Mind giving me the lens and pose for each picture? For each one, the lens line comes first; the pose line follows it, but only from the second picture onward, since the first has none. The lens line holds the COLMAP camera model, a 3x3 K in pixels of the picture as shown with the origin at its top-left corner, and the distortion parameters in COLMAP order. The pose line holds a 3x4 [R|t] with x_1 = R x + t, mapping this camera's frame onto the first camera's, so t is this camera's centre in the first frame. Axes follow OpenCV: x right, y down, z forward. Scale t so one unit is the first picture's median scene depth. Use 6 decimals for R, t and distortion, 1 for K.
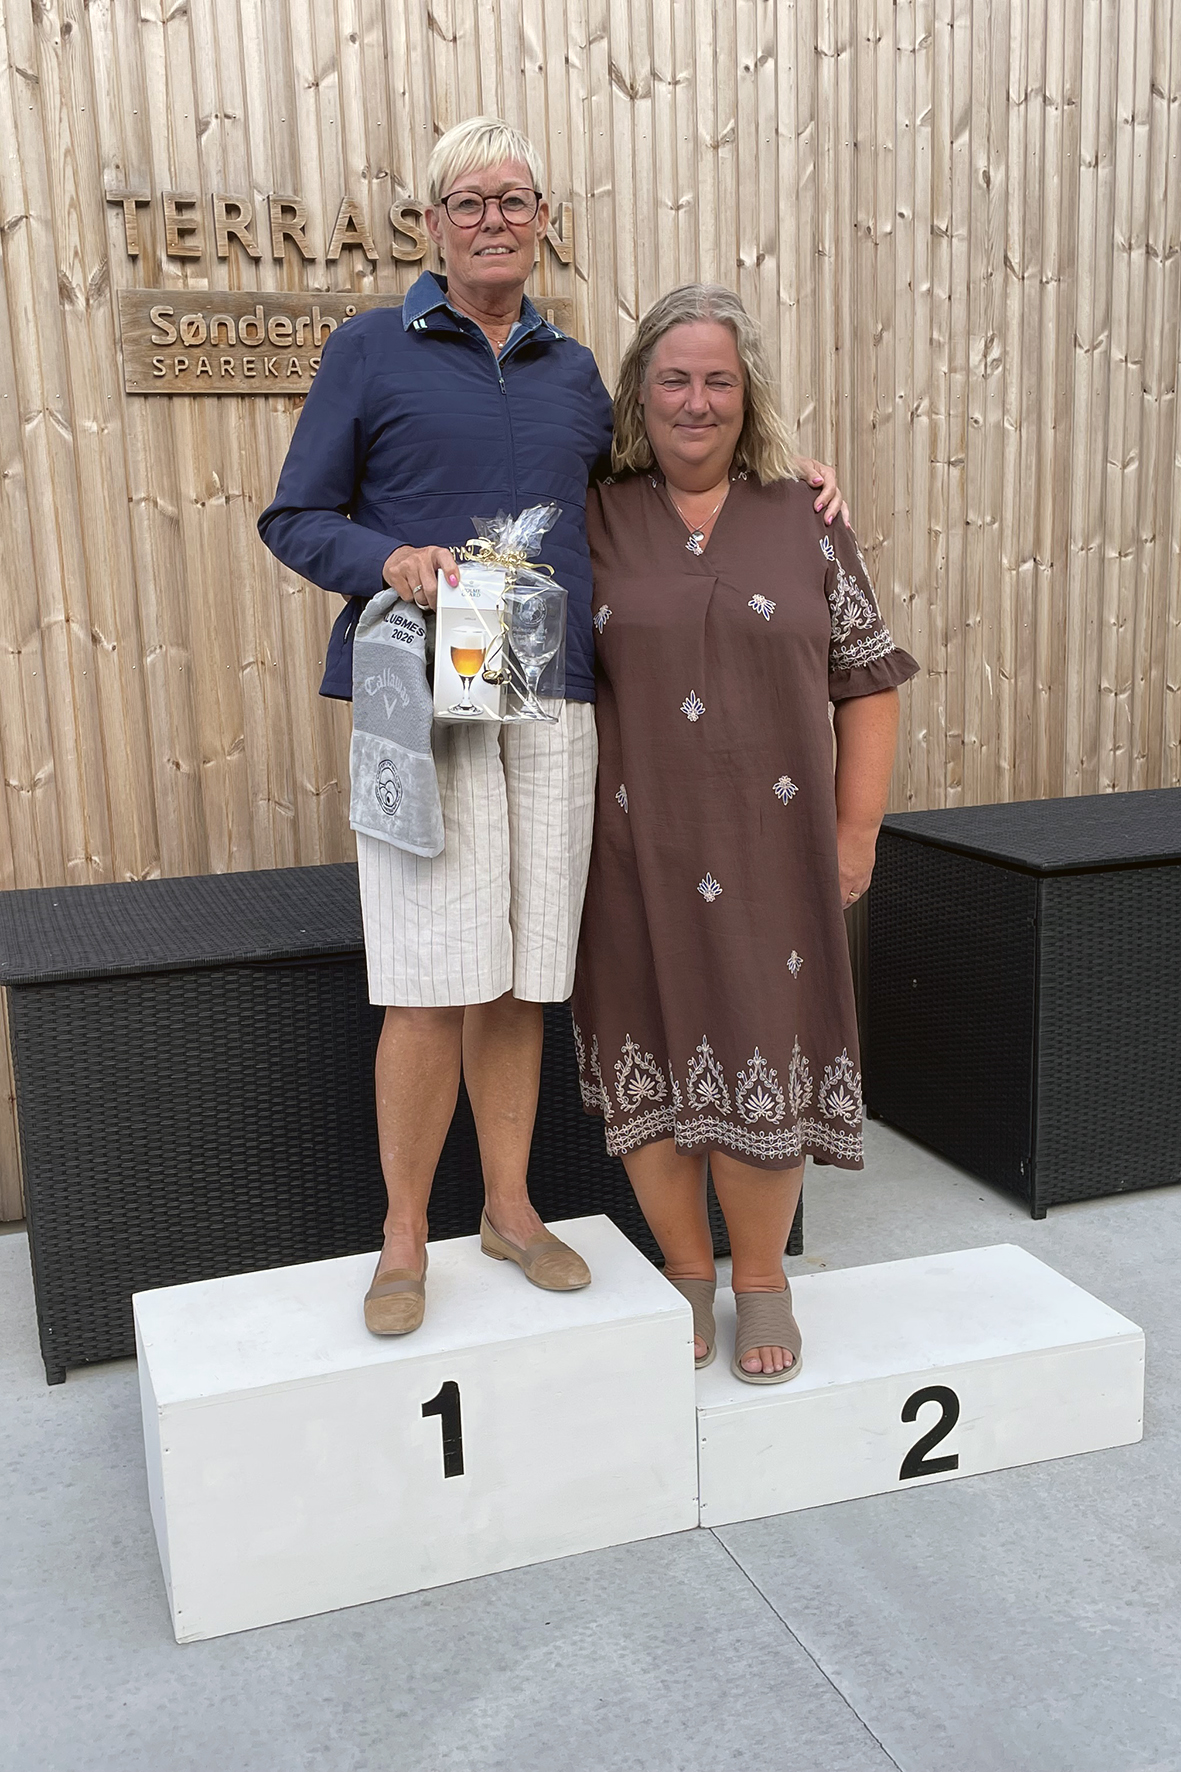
lens RADIAL K [[1781.6, 0, 567.4], [0, 1781.6, 886.3], [0, 0, 1]] dist [0.088850, -0.113510]
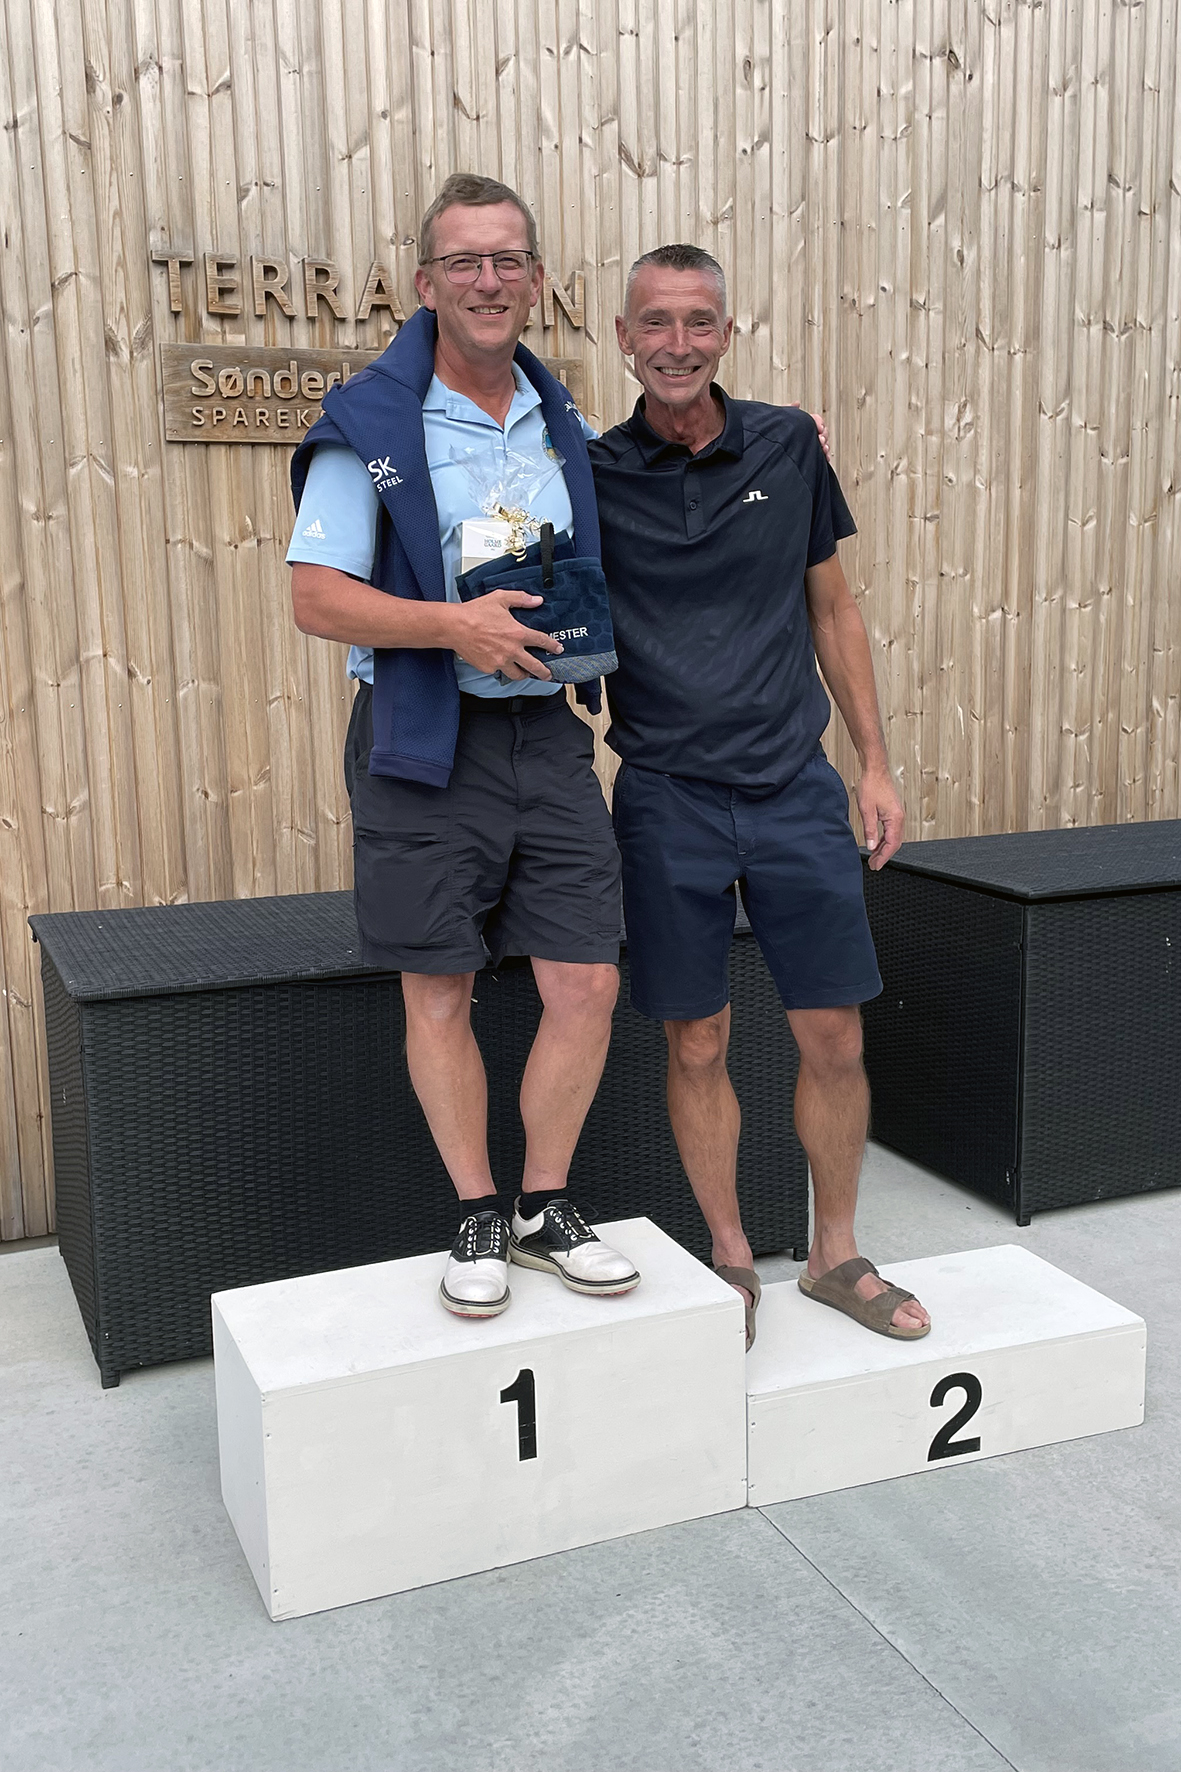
lens RADIAL K [[1779.4, 0, 585.6], [0, 1779.4, 862.3], [0, 0, 1]] dist [0.092055, -0.121354]
pose [[0.998090, 0.005333, 0.061546, -0.062670], [-0.003337, 0.999466, -0.032494, 0.005125], [-0.061686, 0.032227, 0.997575, -0.051939]]
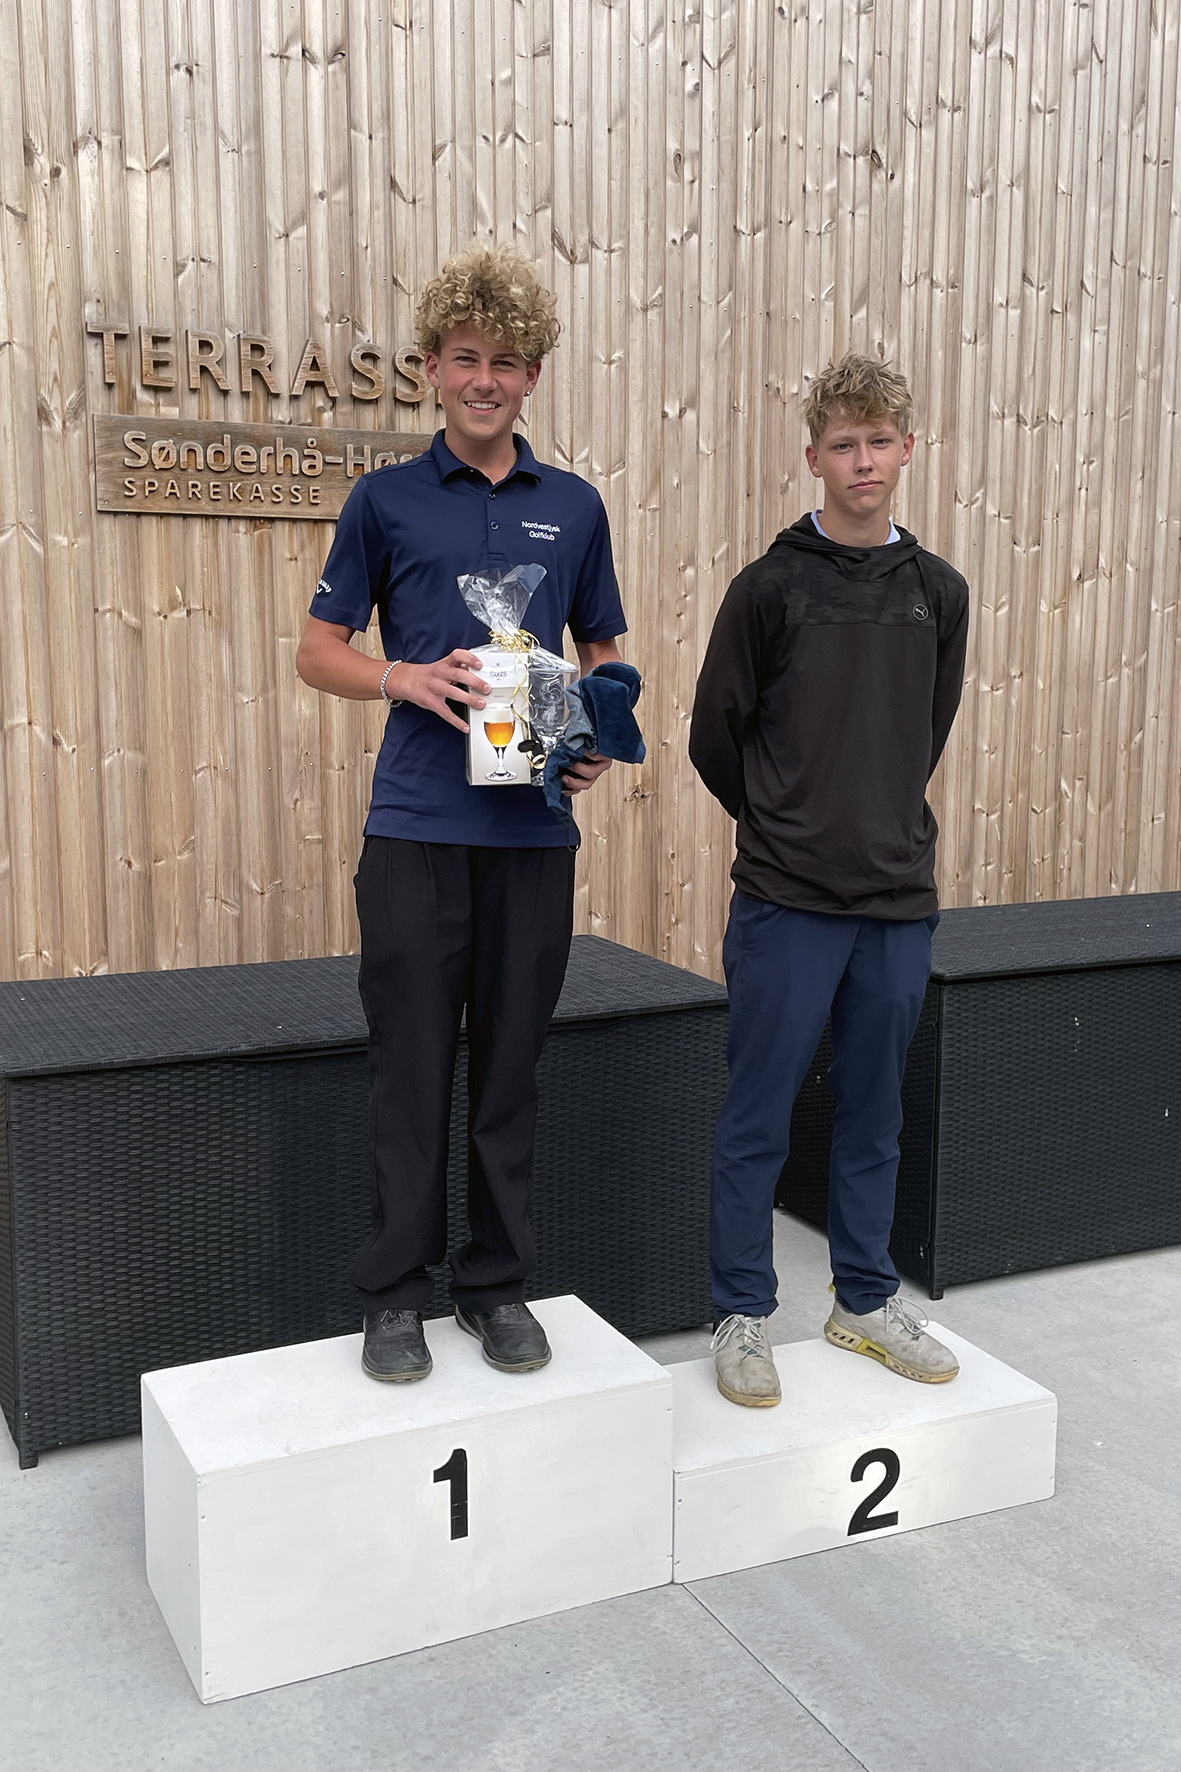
lens RADIAL K [[1815.3, 0, 597.9], [0, 1815.3, 873.9], [0, 0, 1]] dist [0.096996, -0.131543]
pose [[0.992089, 0.021160, 0.123744, -0.081551], [-0.014305, 0.998327, -0.056022, -0.006687], [-0.124723, 0.053809, 0.990731, -0.082433]]
